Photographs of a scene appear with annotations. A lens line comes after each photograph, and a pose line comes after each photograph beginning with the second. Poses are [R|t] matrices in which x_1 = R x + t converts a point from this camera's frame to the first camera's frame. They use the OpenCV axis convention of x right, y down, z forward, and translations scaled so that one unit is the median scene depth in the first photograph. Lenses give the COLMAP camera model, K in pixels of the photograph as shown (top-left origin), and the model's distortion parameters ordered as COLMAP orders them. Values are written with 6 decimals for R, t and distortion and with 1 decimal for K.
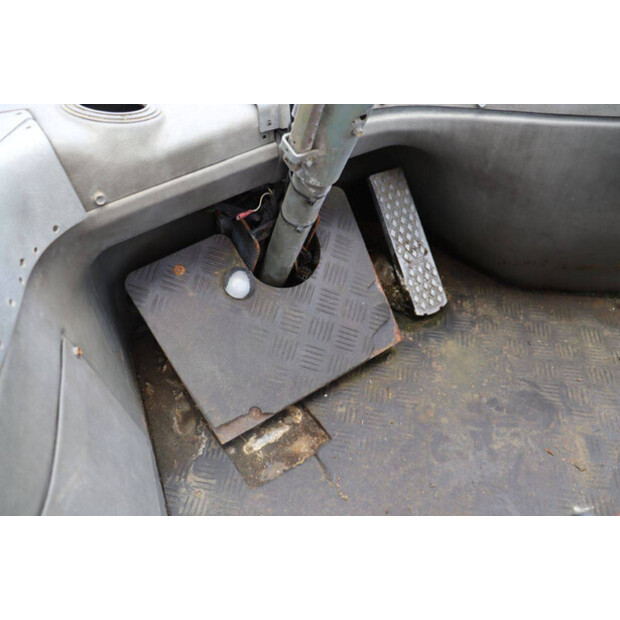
lens RADIAL K [[505.6, 0, 313.5], [0, 505.6, 309.1], [0, 0, 1]] dist [-0.147883, 0.106643]
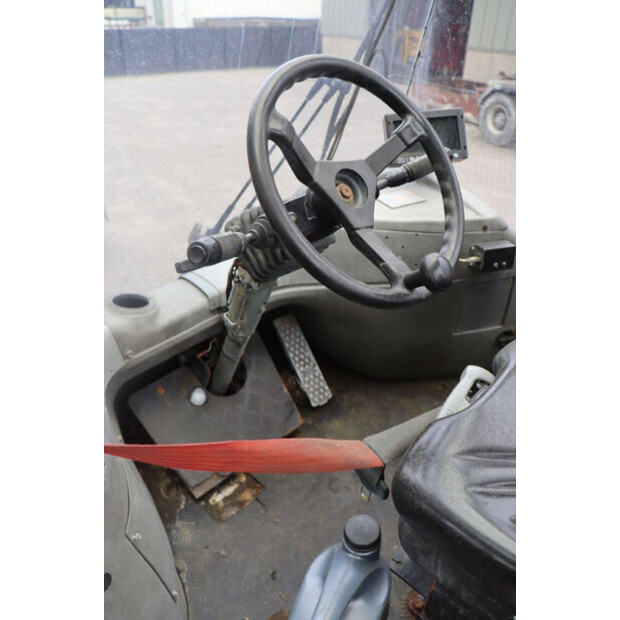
lens RADIAL K [[505.6, 0, 305.6], [0, 505.6, 308.0], [0, 0, 1]] dist [-0.147883, 0.106643]
pose [[0.984439, -0.079683, 0.156623, -0.038551], [0.113631, 0.968523, -0.221473, 0.070057], [-0.134046, 0.235824, 0.962507, -0.653126]]
